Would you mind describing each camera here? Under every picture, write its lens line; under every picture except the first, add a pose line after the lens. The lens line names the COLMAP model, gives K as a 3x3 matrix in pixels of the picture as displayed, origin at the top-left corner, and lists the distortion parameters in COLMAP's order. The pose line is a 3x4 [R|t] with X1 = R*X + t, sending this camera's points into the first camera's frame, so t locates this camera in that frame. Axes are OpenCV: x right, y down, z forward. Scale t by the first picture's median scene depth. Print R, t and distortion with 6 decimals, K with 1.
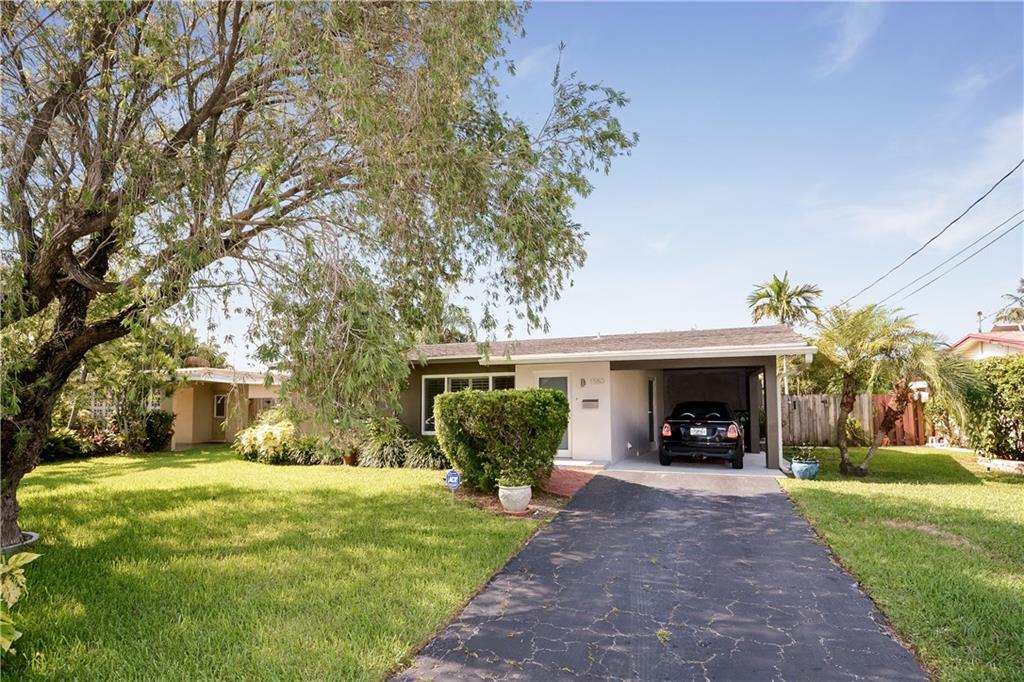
lens RADIAL K [[498.6, 0, 503.8], [0, 498.6, 382.3], [0, 0, 1]] dist [-0.013324, -0.001895]
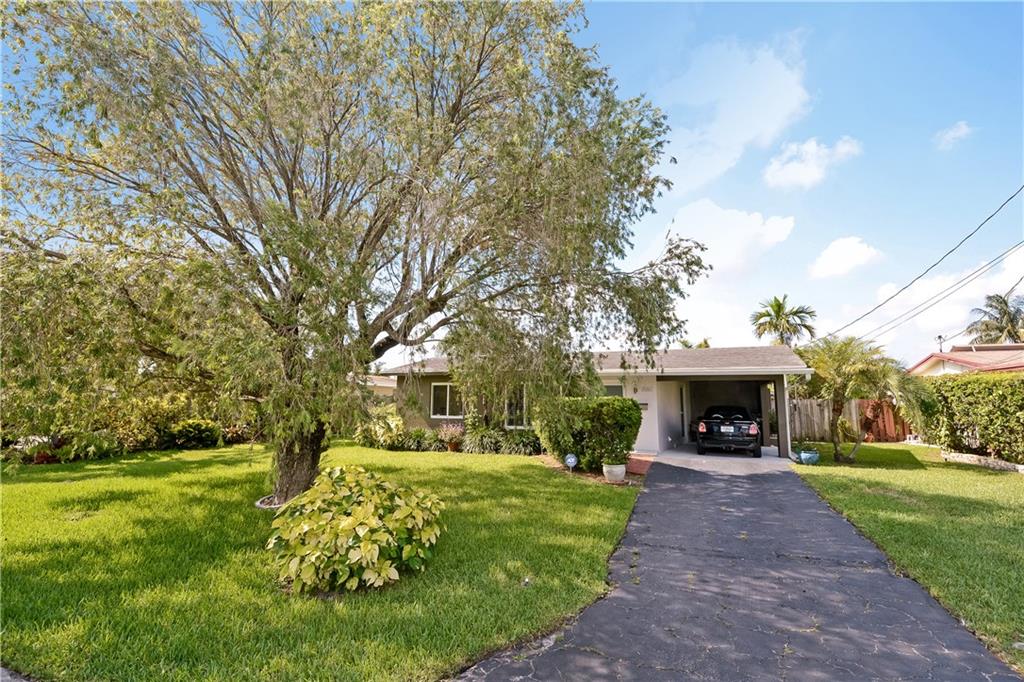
lens RADIAL K [[466.8, 0, 512.0], [0, 466.8, 341.0], [0, 0, 1]] dist [0.010199, -0.018851]
pose [[0.999924, 0.011187, -0.005168, -0.167012], [-0.011561, 0.996793, -0.079189, -0.028163], [0.004265, 0.079243, 0.996846, -0.253593]]
